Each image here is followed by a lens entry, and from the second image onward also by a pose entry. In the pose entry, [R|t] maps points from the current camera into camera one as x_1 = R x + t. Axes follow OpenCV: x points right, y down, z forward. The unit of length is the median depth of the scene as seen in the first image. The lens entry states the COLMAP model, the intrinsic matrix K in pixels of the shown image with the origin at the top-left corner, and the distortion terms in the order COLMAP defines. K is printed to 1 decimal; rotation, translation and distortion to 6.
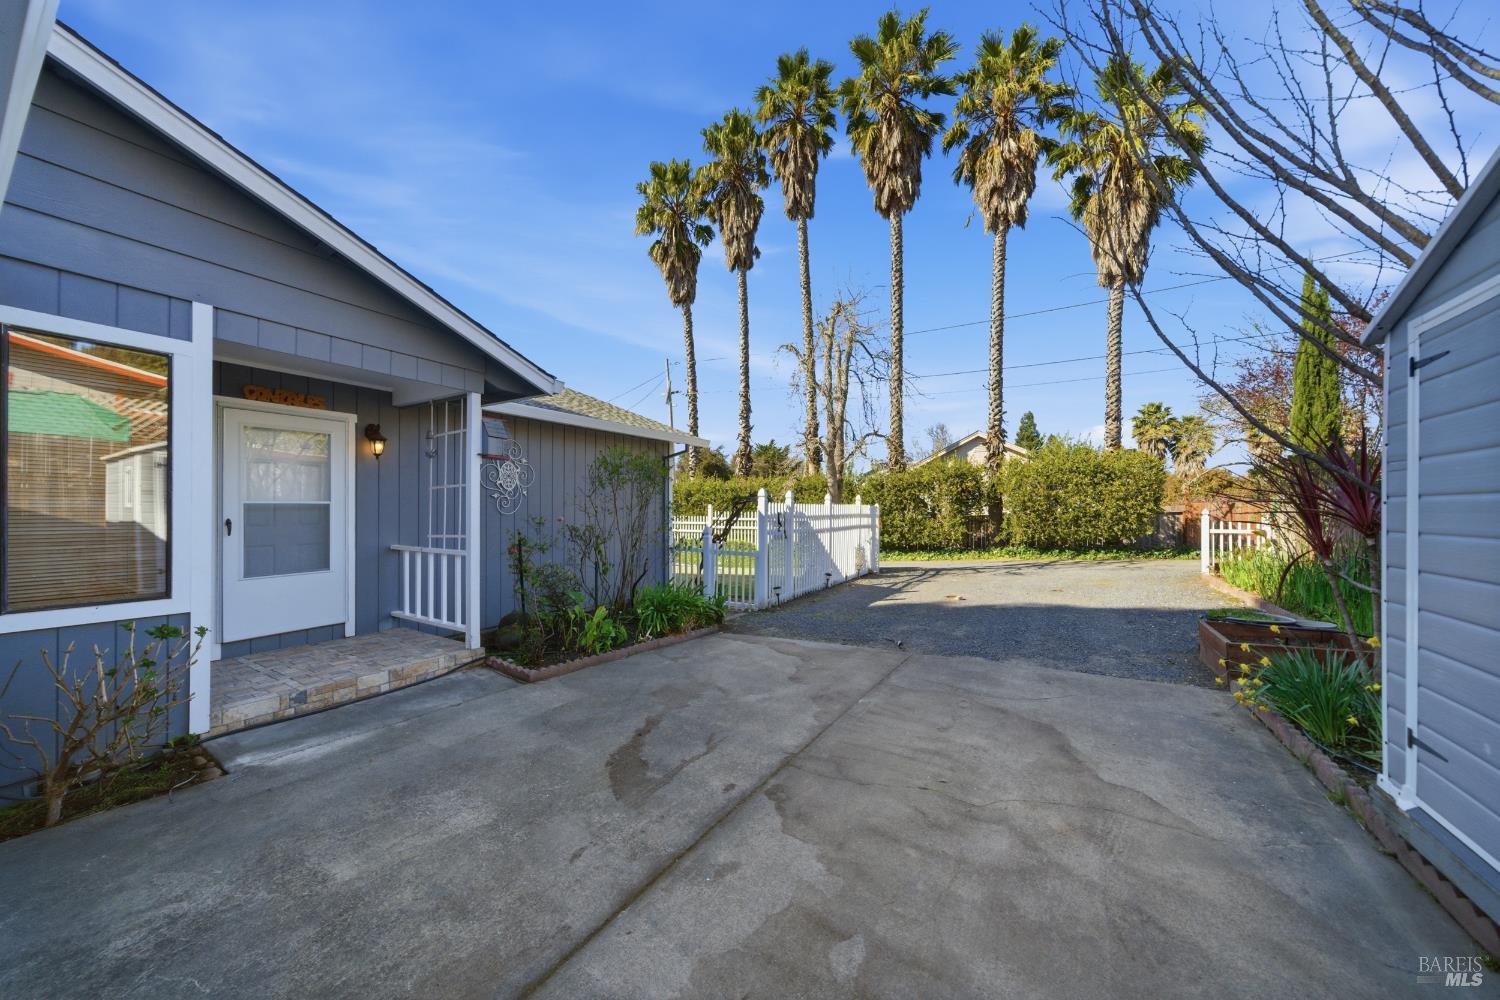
lens RADIAL K [[523.5, 0, 728.3], [0, 523.5, 509.7], [0, 0, 1]] dist [-0.000276, 0.000160]
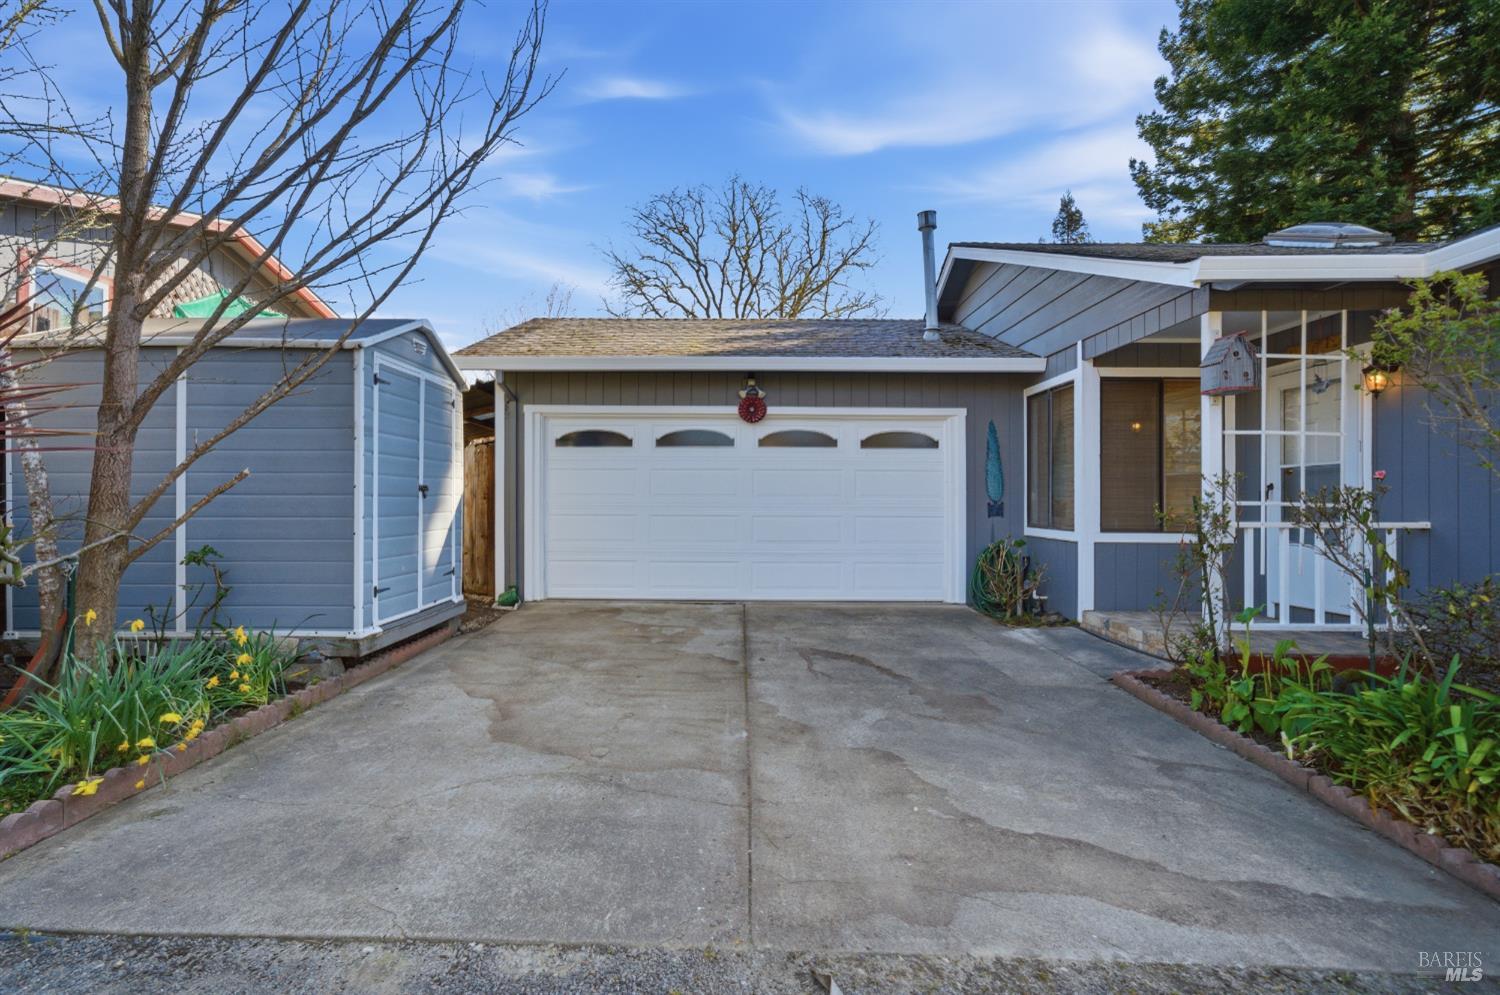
lens RADIAL K [[704.0, 0, 727.7], [0, 704.0, 502.3], [0, 0, 1]] dist [-0.034240, 0.033905]
pose [[-0.850227, -0.003810, -0.526402, 0.651633], [-0.003515, 0.999993, -0.001560, 0.059008], [0.526404, 0.000524, -0.850234, 1.529310]]
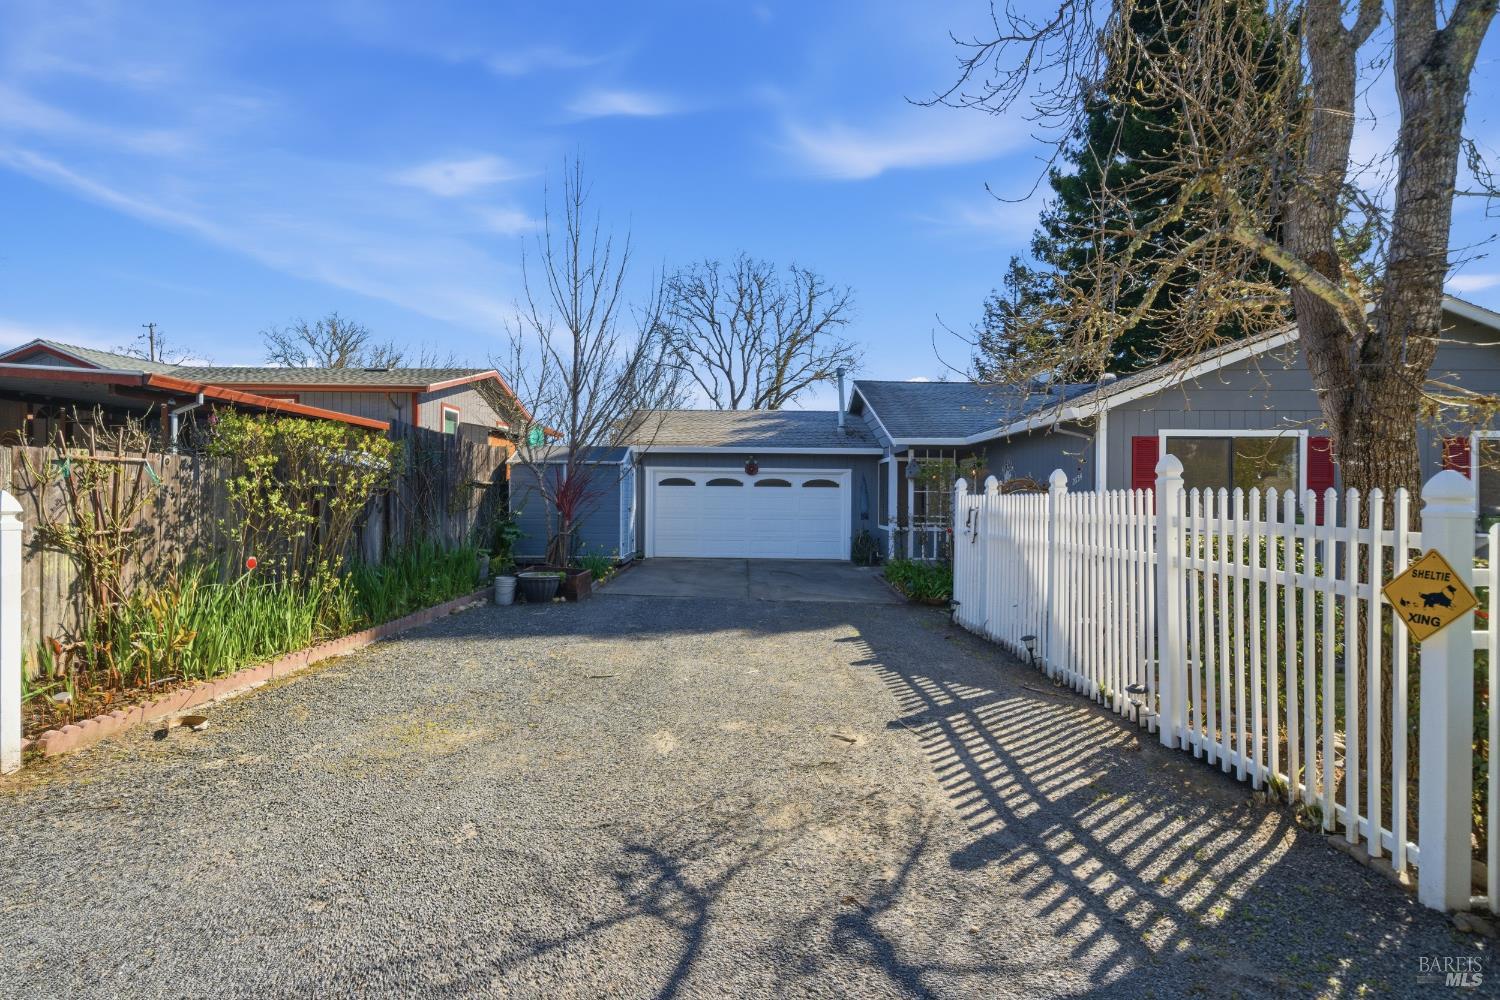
lens RADIAL K [[704.0, 0, 727.7], [0, 704.0, 504.8], [0, 0, 1]] dist [-0.034240, 0.033905]
pose [[-0.853074, -0.005864, -0.521757, 1.756002], [-0.009800, 0.999941, 0.004784, -0.001080], [0.521698, 0.009194, -0.853081, 3.227122]]
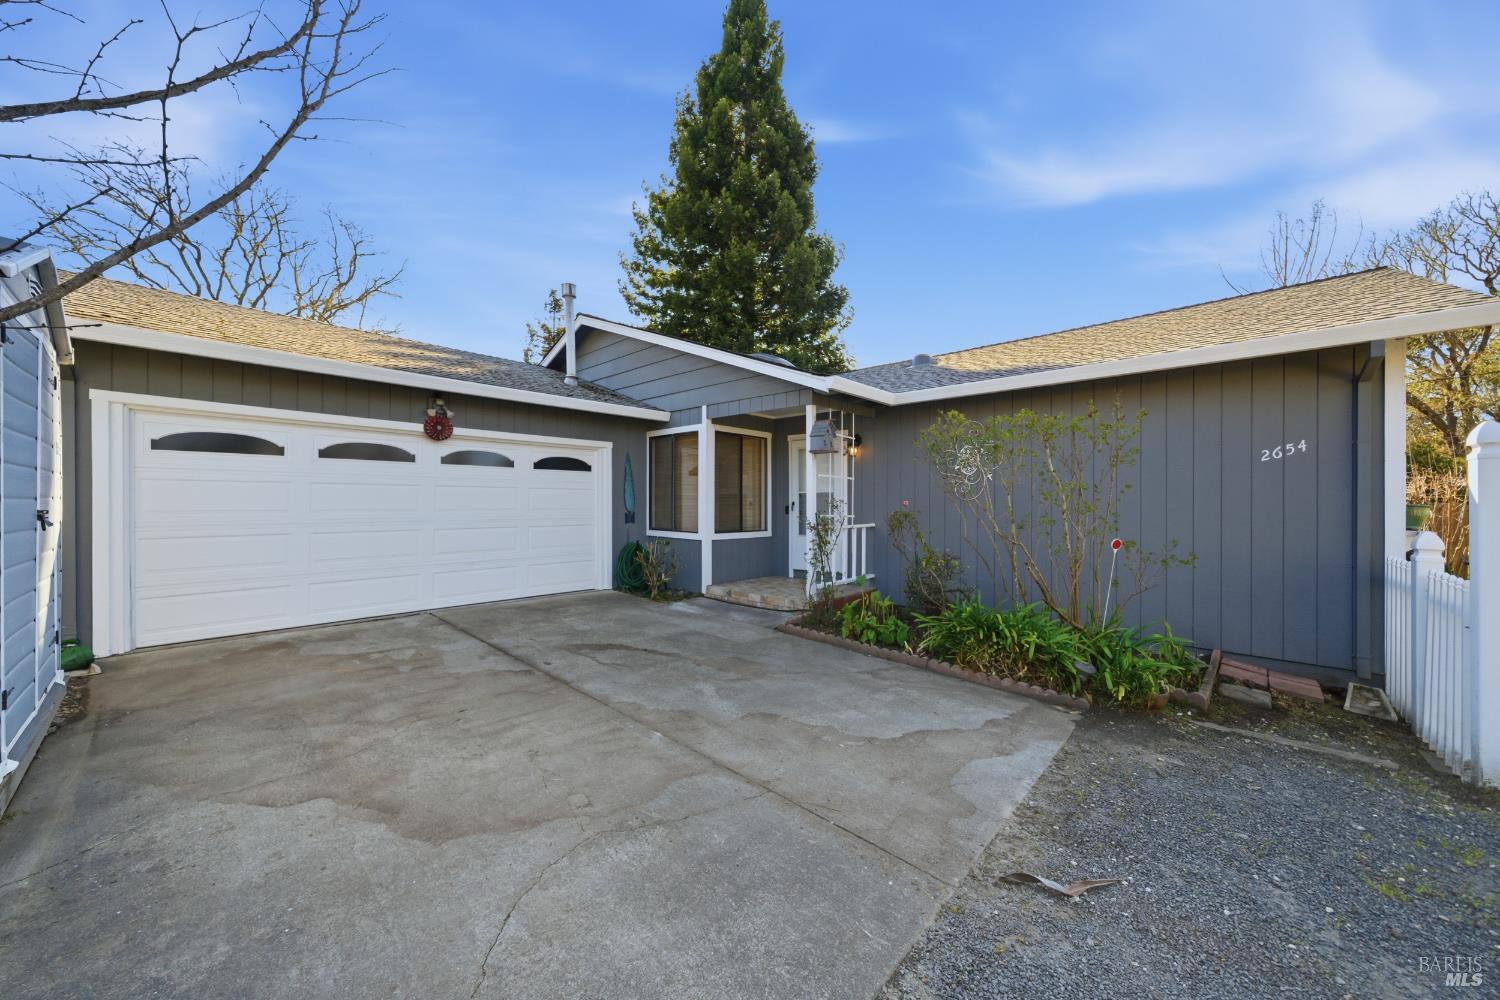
lens RADIAL K [[523.5, 0, 728.3], [0, 523.5, 509.7], [0, 0, 1]] dist [-0.000276, 0.000160]
pose [[-0.206521, 0.008331, -0.978407, 0.849396], [0.002285, 0.999965, 0.008032, 0.027926], [0.978440, -0.000577, -0.206532, 1.095432]]
